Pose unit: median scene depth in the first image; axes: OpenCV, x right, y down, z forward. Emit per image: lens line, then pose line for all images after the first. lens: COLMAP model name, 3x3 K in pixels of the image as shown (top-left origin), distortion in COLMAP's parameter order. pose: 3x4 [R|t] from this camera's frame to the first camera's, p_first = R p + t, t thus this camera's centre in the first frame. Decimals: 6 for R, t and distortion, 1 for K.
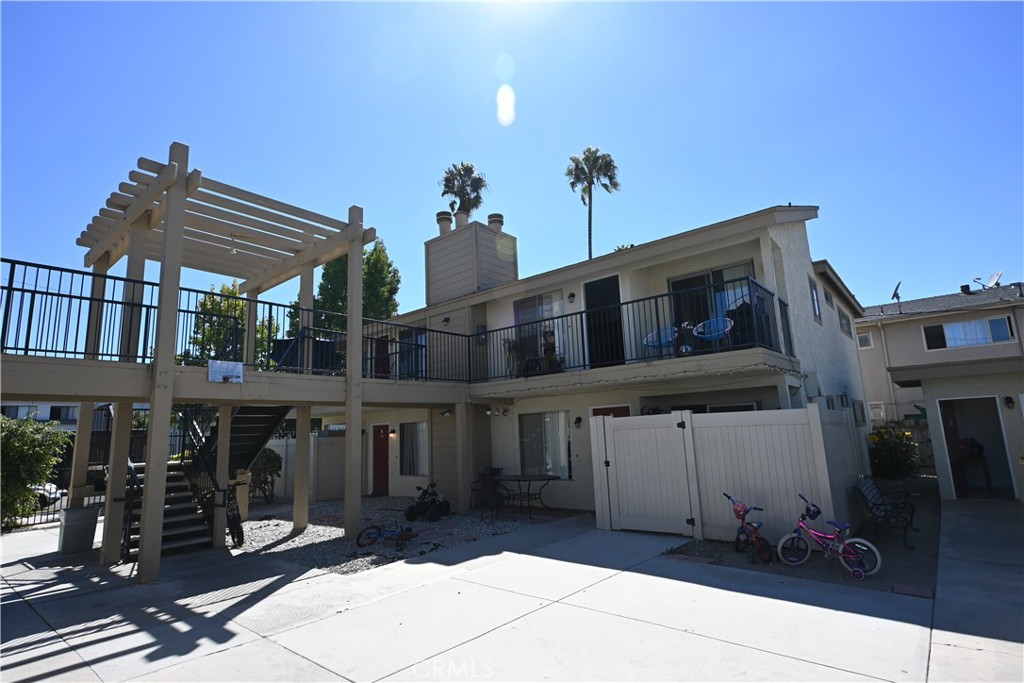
lens RADIAL K [[508.8, 0, 512.7], [0, 508.8, 343.2], [0, 0, 1]] dist [0.001652, -0.001929]
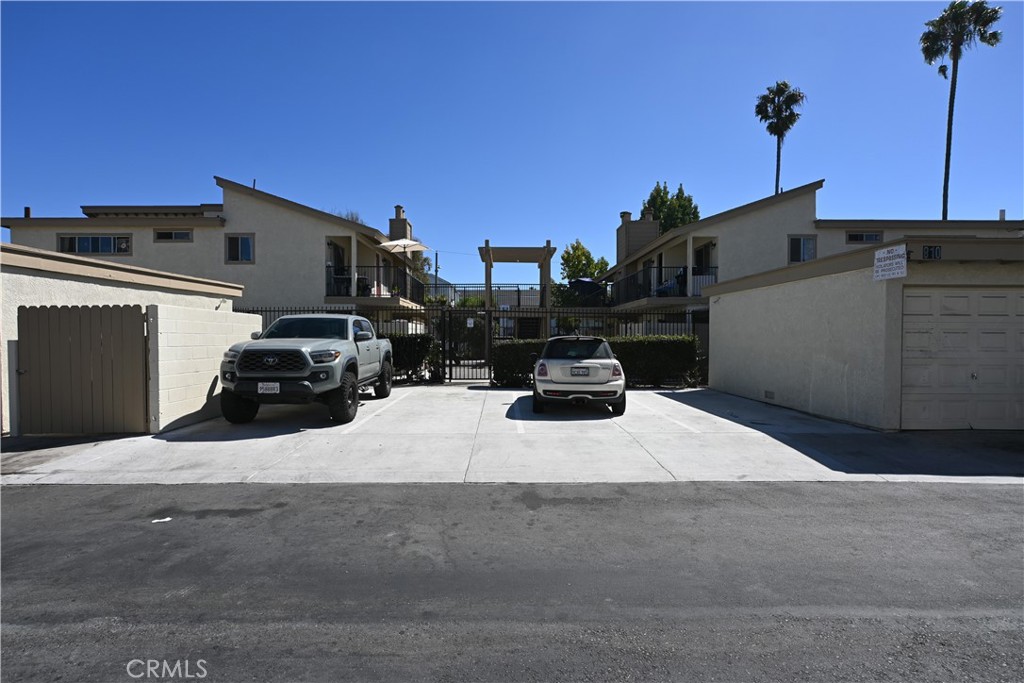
lens RADIAL K [[508.8, 0, 507.0], [0, 508.8, 348.0], [0, 0, 1]] dist [0.001652, -0.001929]
pose [[0.661159, 0.055054, -0.748223, 1.139804], [0.104810, 0.980746, 0.164777, -0.138352], [0.742888, -0.187366, 0.642659, -0.677042]]
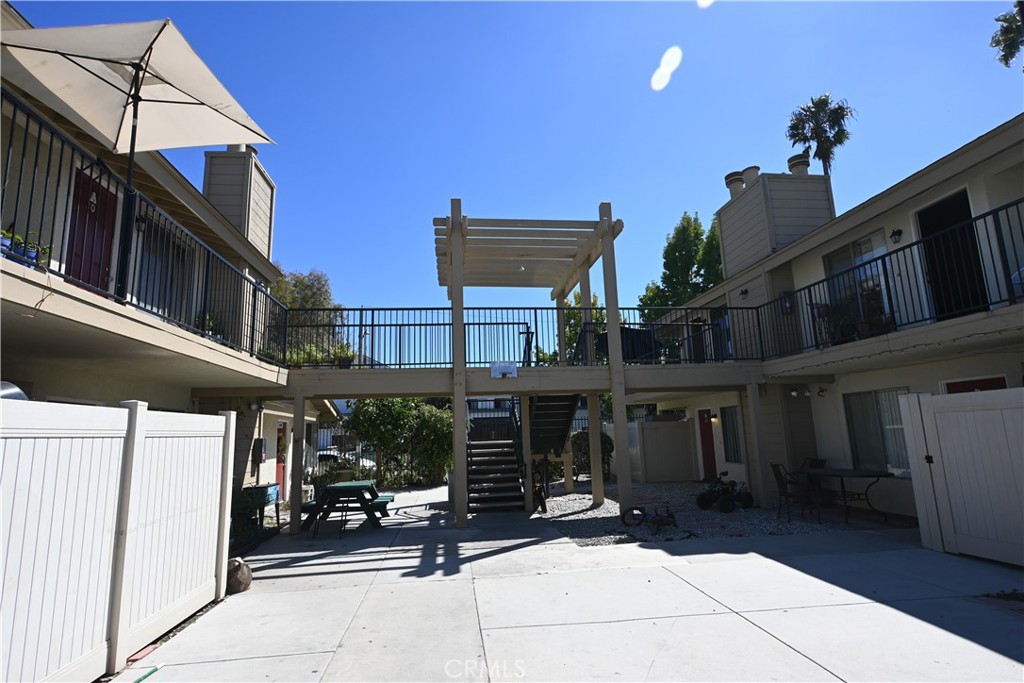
lens RADIAL K [[508.8, 0, 511.7], [0, 508.8, 343.5], [0, 0, 1]] dist [0.001652, -0.001929]
pose [[0.735917, -0.101549, -0.669413, 0.172515], [0.121339, 0.992463, -0.017161, 0.010357], [0.666111, -0.068597, 0.742692, 0.057196]]
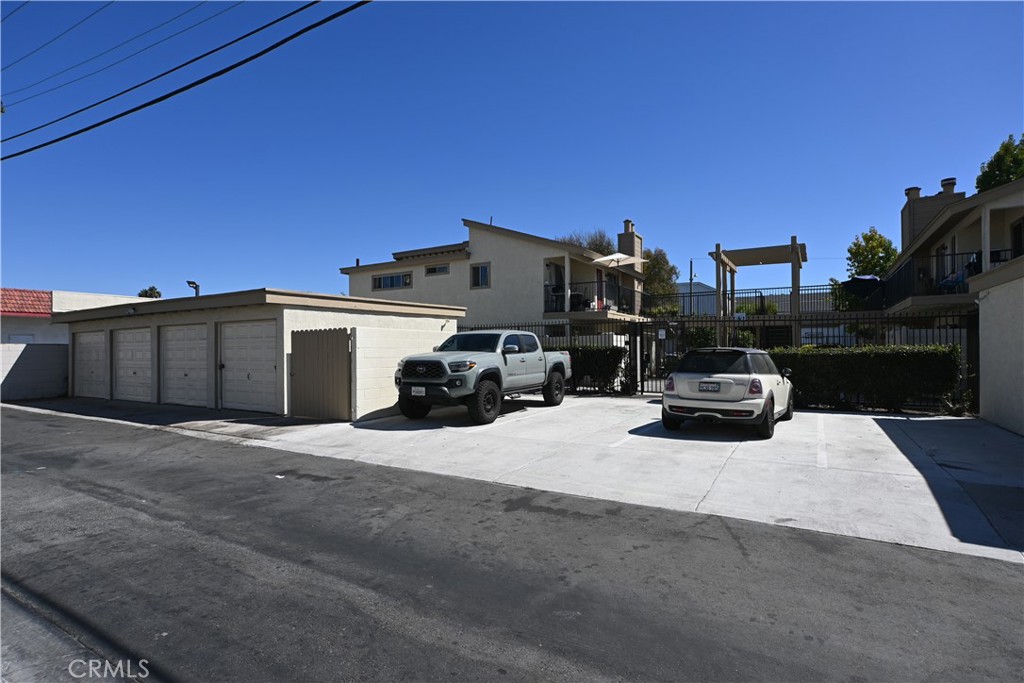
lens RADIAL K [[508.8, 0, 512.0], [0, 508.8, 345.9], [0, 0, 1]] dist [0.001652, -0.001929]
pose [[0.173801, 0.031750, -0.984269, 1.266257], [0.170349, 0.983444, 0.061804, -0.111769], [0.969935, -0.178410, 0.165515, -0.490284]]
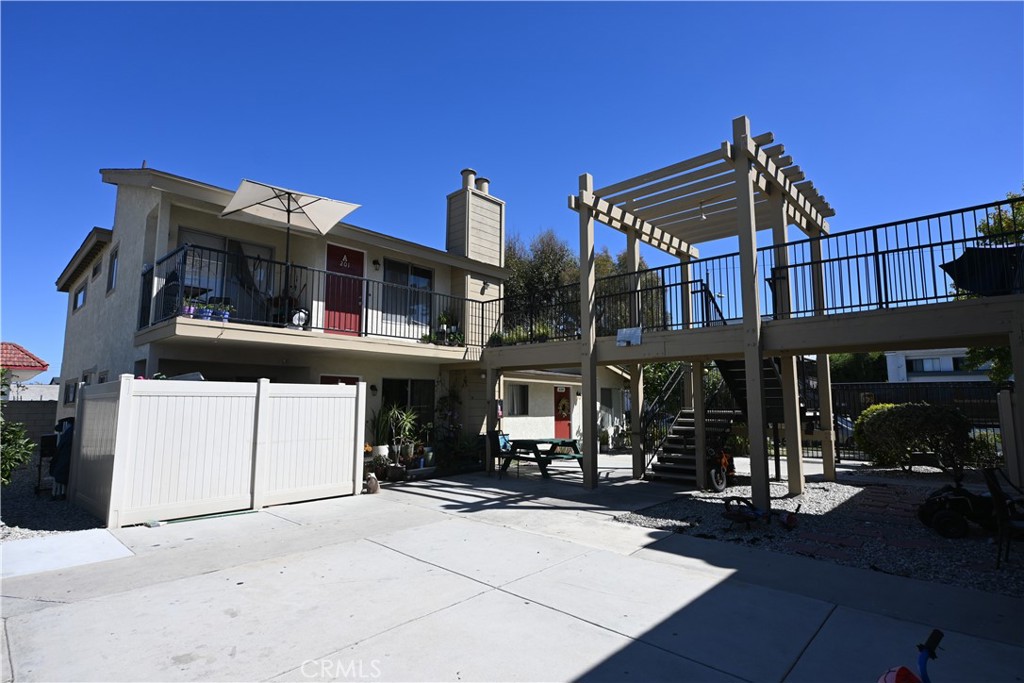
lens RADIAL K [[508.8, 0, 508.3], [0, 508.8, 331.0], [0, 0, 1]] dist [0.001652, -0.001929]
pose [[-0.040811, -0.085427, -0.995508, 0.400886], [0.176600, 0.980036, -0.091339, 0.061944], [0.983436, -0.179534, -0.024909, 0.449414]]
